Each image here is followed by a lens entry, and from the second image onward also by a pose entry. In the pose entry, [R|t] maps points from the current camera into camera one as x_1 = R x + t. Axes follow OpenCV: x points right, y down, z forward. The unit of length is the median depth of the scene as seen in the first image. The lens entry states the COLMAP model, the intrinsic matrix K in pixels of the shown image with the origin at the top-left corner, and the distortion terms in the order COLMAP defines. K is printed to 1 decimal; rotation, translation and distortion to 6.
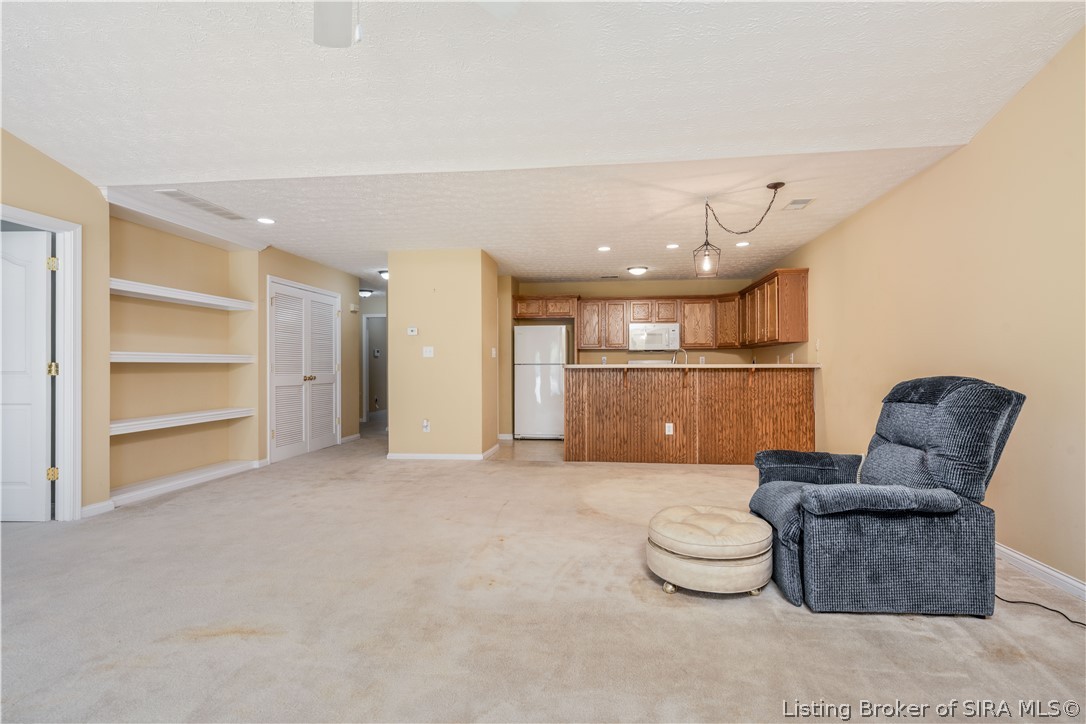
lens RADIAL K [[533.0, 0, 543.0], [0, 533.0, 362.0], [0, 0, 1]] dist [0.000204, -0.000040]
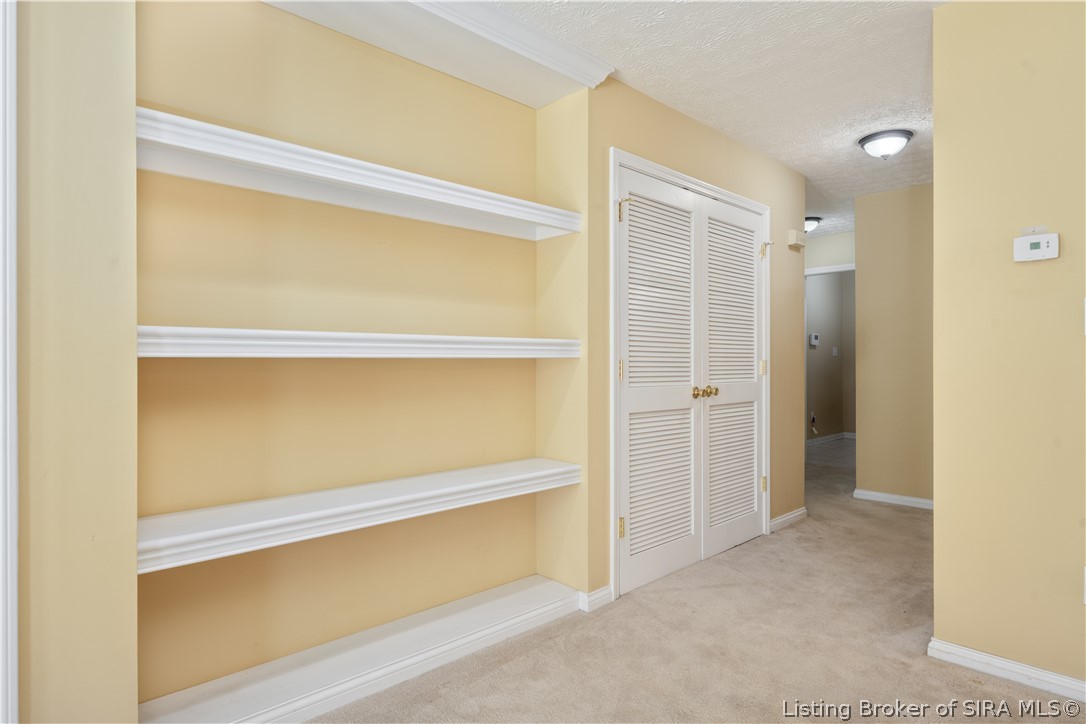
lens RADIAL K [[598.0, 0, 543.0], [0, 598.0, 362.0], [0, 0, 1]] dist [-0.014380, -0.000125]
pose [[0.779598, 0.004492, -0.626264, -0.243957], [0.001981, 0.999952, 0.009639, 0.000328], [0.626277, -0.008755, 0.779551, 0.555396]]
